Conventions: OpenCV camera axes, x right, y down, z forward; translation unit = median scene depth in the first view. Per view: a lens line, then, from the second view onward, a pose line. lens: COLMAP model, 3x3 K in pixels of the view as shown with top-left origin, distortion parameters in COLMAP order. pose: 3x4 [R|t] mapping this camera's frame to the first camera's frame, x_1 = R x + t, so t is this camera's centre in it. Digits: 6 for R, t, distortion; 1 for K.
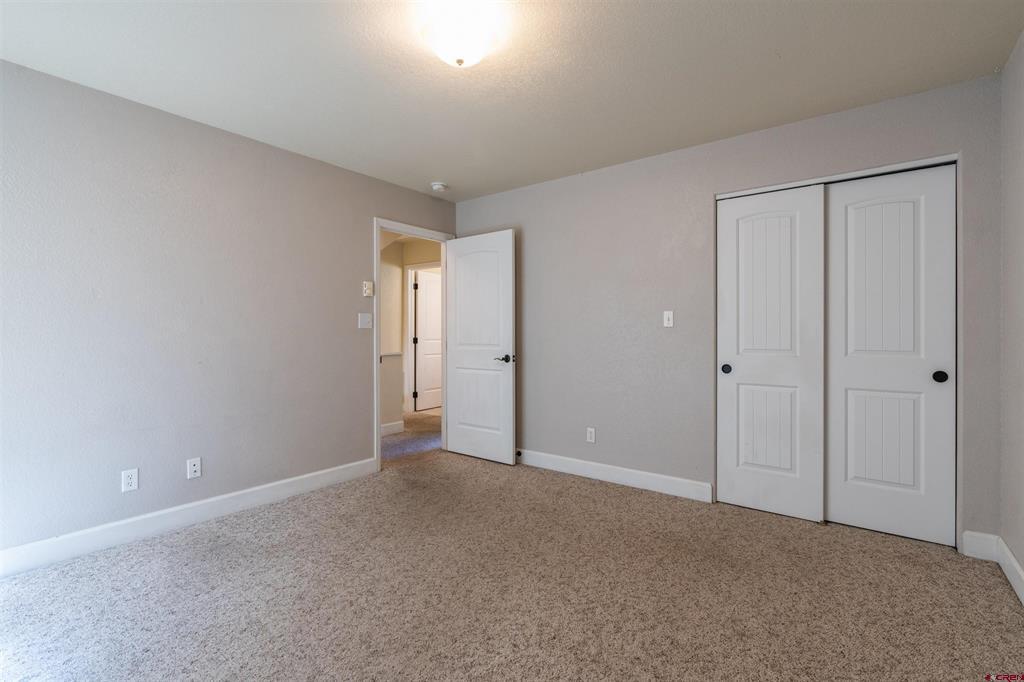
lens RADIAL K [[462.8, 0, 511.9], [0, 462.8, 333.6], [0, 0, 1]] dist [-0.002676, 0.000200]
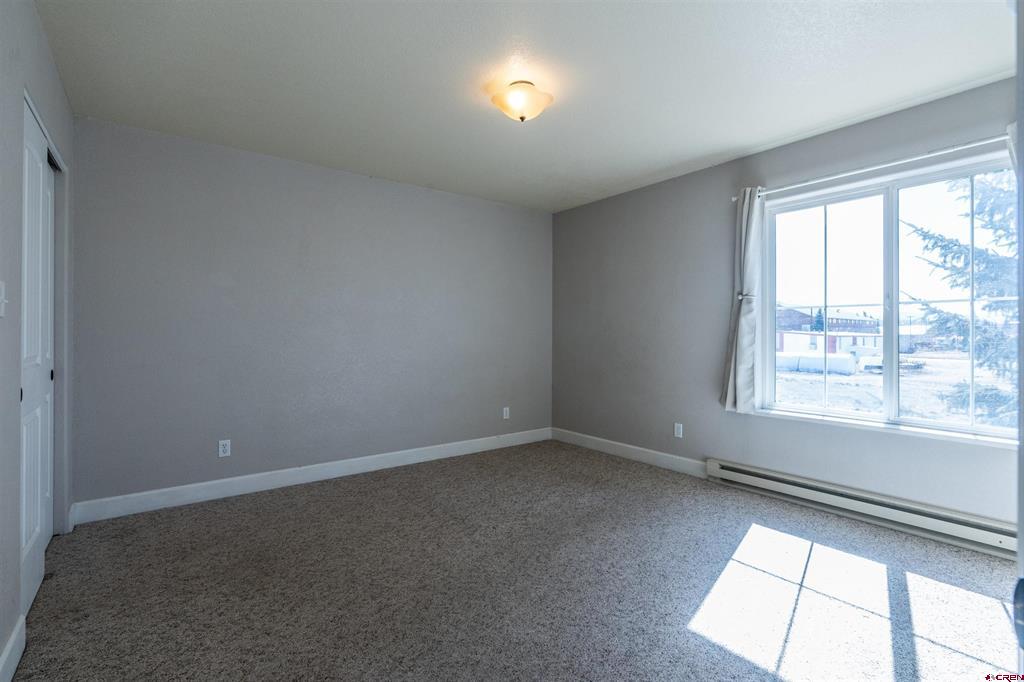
lens RADIAL K [[462.8, 0, 511.9], [0, 462.8, 333.6], [0, 0, 1]] dist [-0.002676, 0.000200]
pose [[-0.964502, -0.000388, 0.264075, -0.386523], [-0.000840, 0.999998, -0.001596, 0.004255], [-0.264074, -0.001761, -0.964501, 2.063924]]
